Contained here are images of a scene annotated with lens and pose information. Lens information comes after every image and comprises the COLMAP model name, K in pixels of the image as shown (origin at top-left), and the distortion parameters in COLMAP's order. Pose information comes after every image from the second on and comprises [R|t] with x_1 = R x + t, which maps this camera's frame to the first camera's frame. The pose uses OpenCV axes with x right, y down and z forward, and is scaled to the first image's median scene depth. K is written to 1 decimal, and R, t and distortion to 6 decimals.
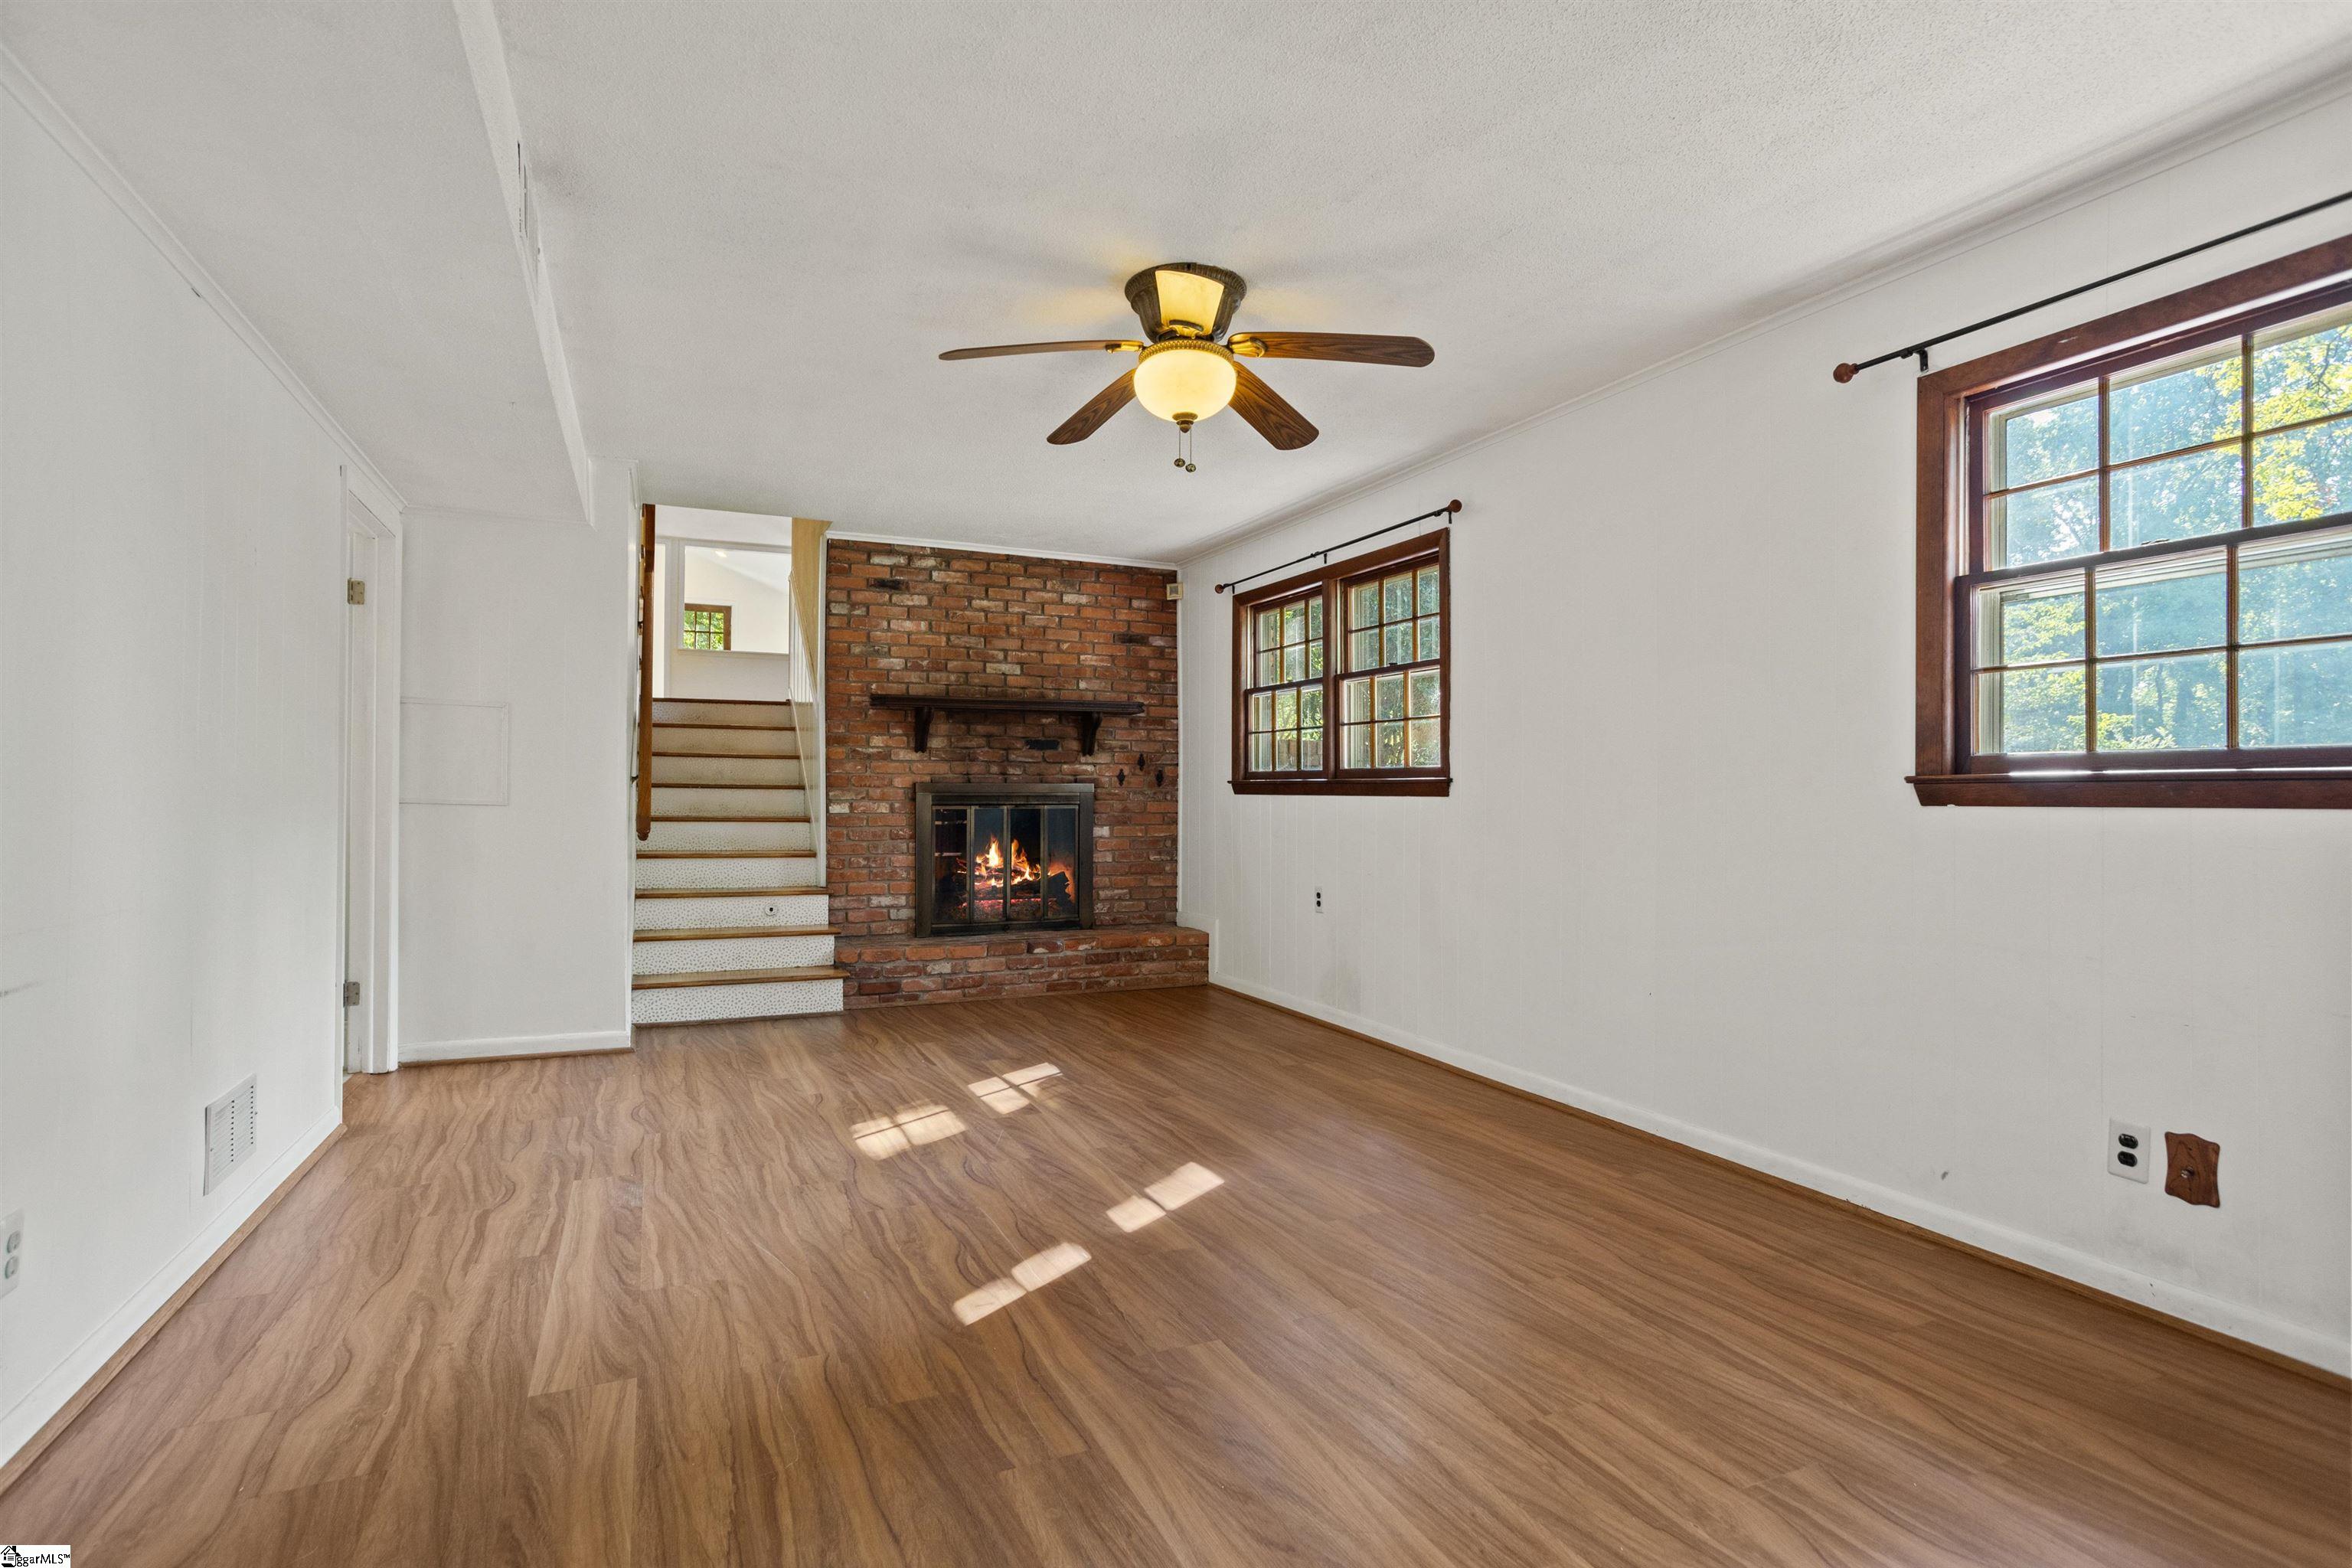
lens RADIAL K [[1148.0, 0, 1153.0], [0, 1148.0, 817.6], [0, 0, 1]] dist [-0.056999, 0.042272]
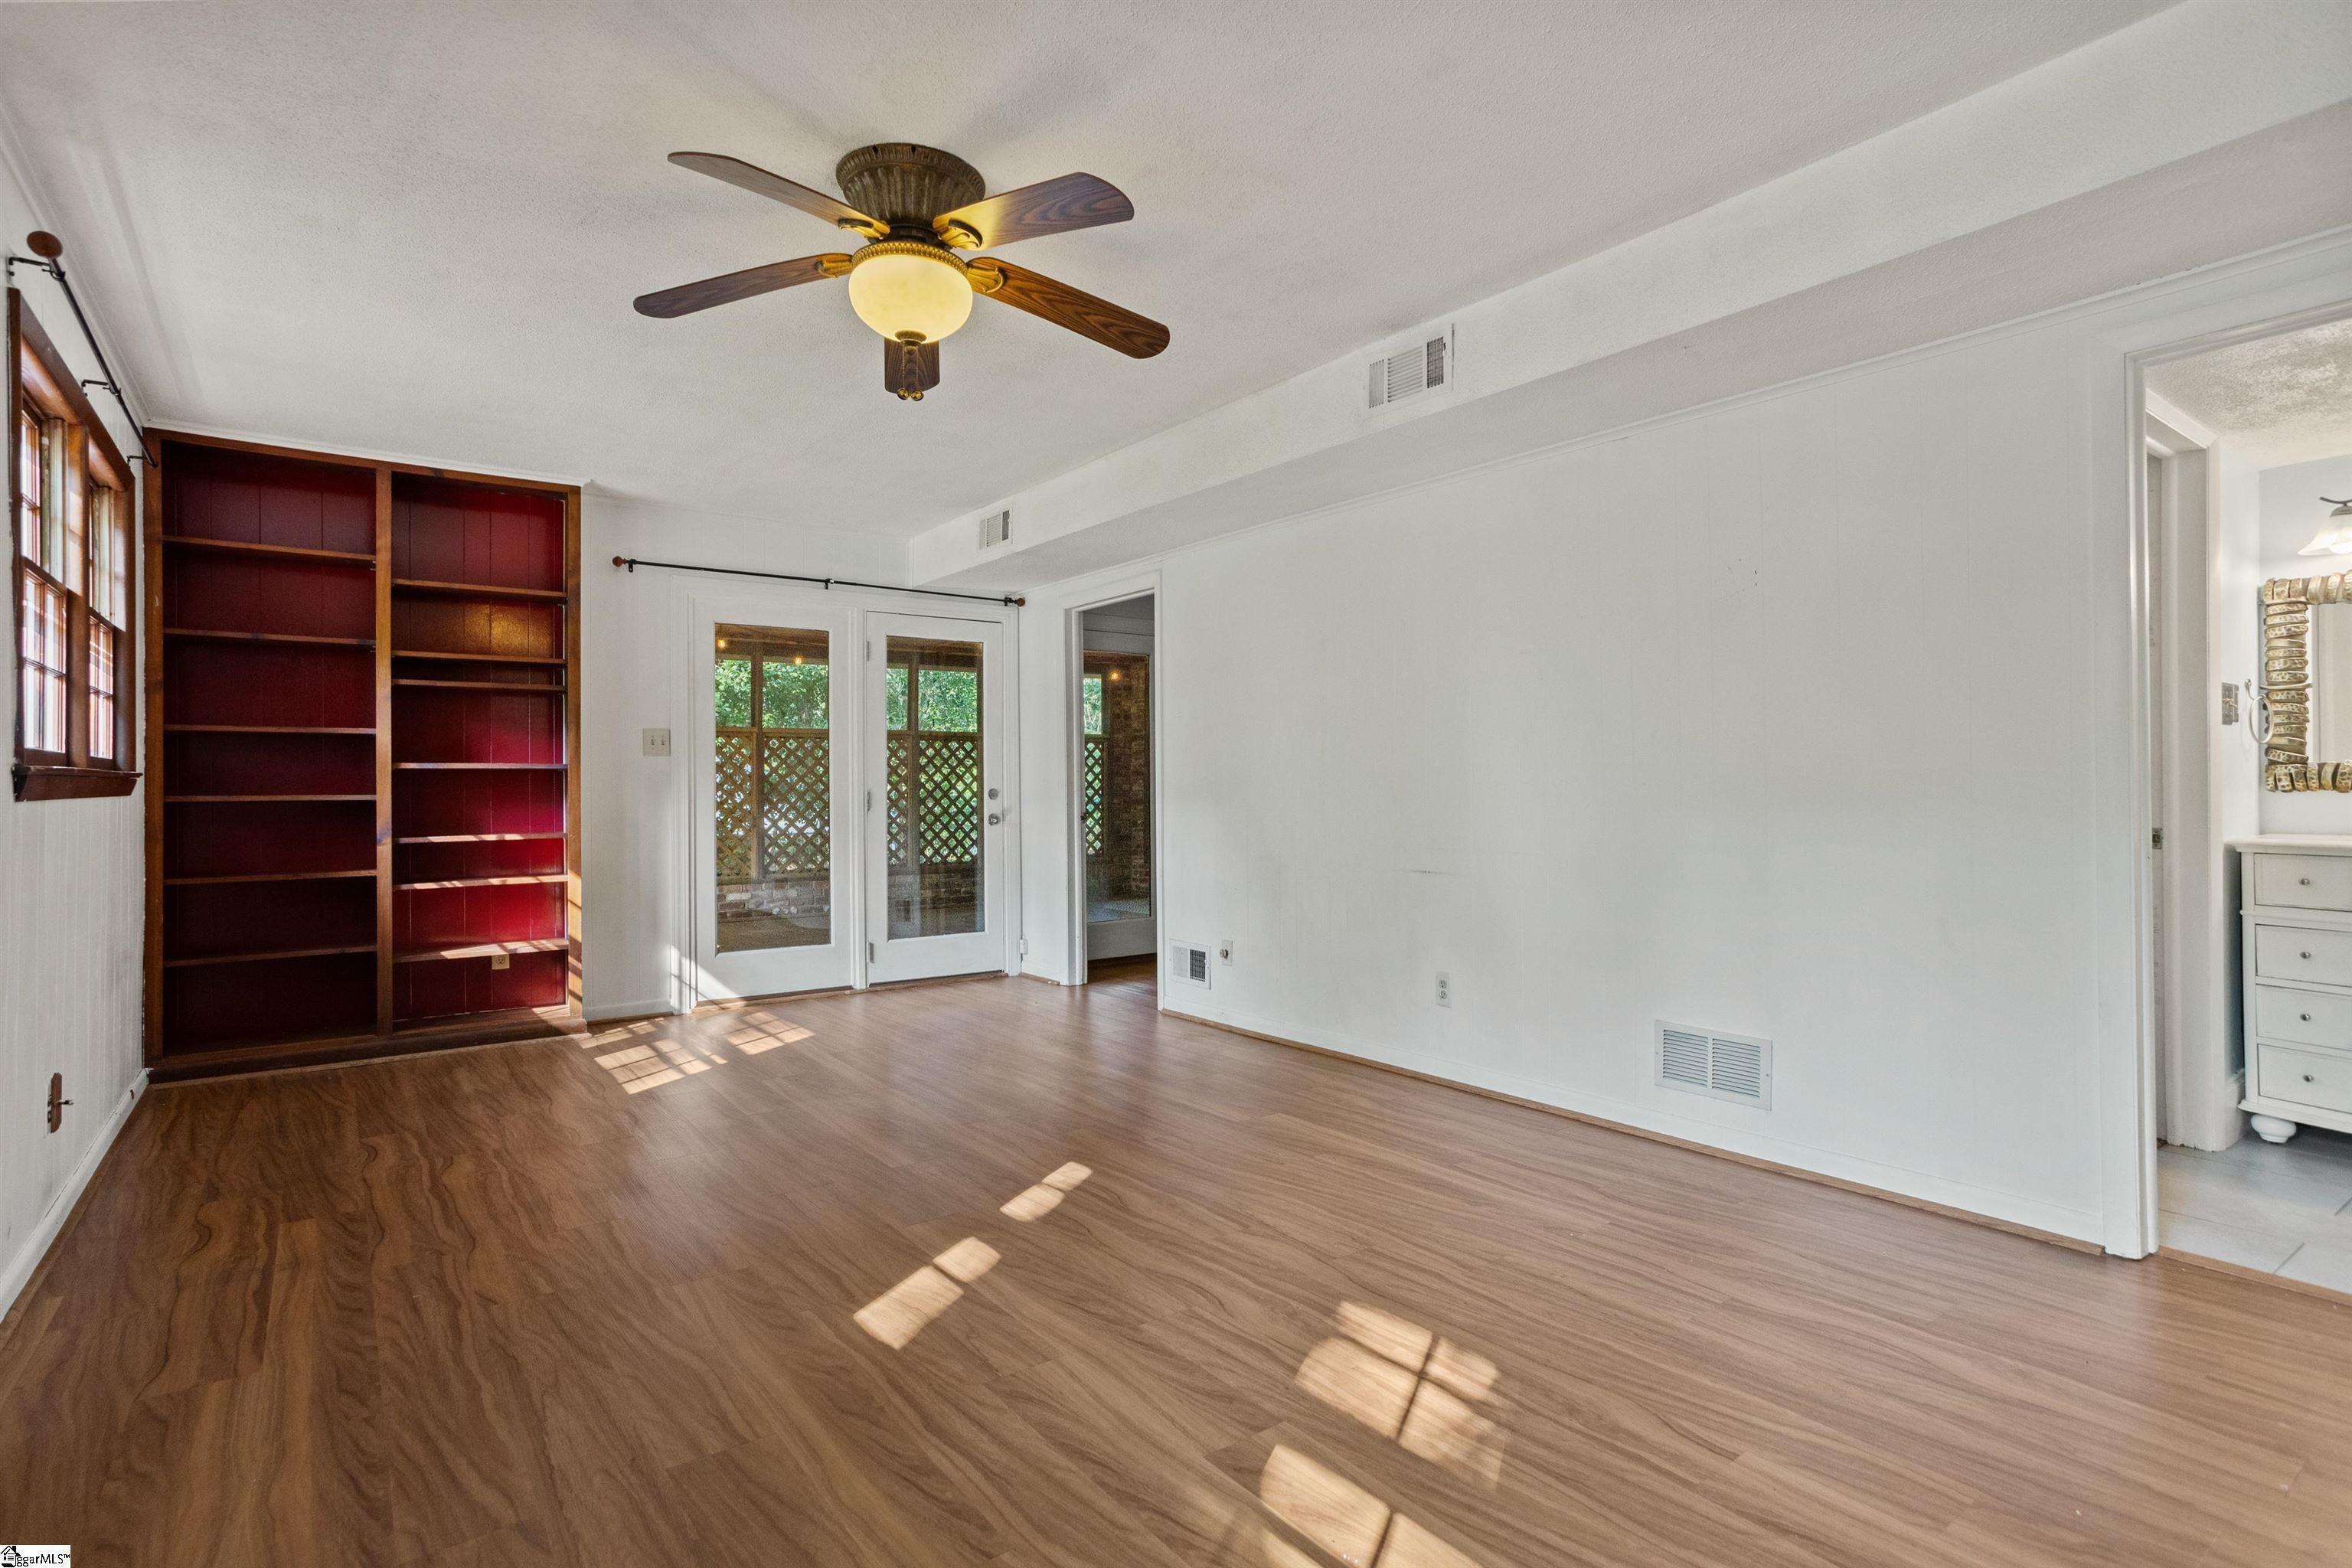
lens RADIAL K [[1147.2, 0, 1156.0], [0, 1147.2, 766.1], [0, 0, 1]] dist [-0.045143, 0.031930]
pose [[-0.976661, -0.003542, -0.214759, 0.032091], [-0.004107, 0.999989, 0.002184, -0.039057], [0.214749, 0.003015, -0.976665, 1.828296]]
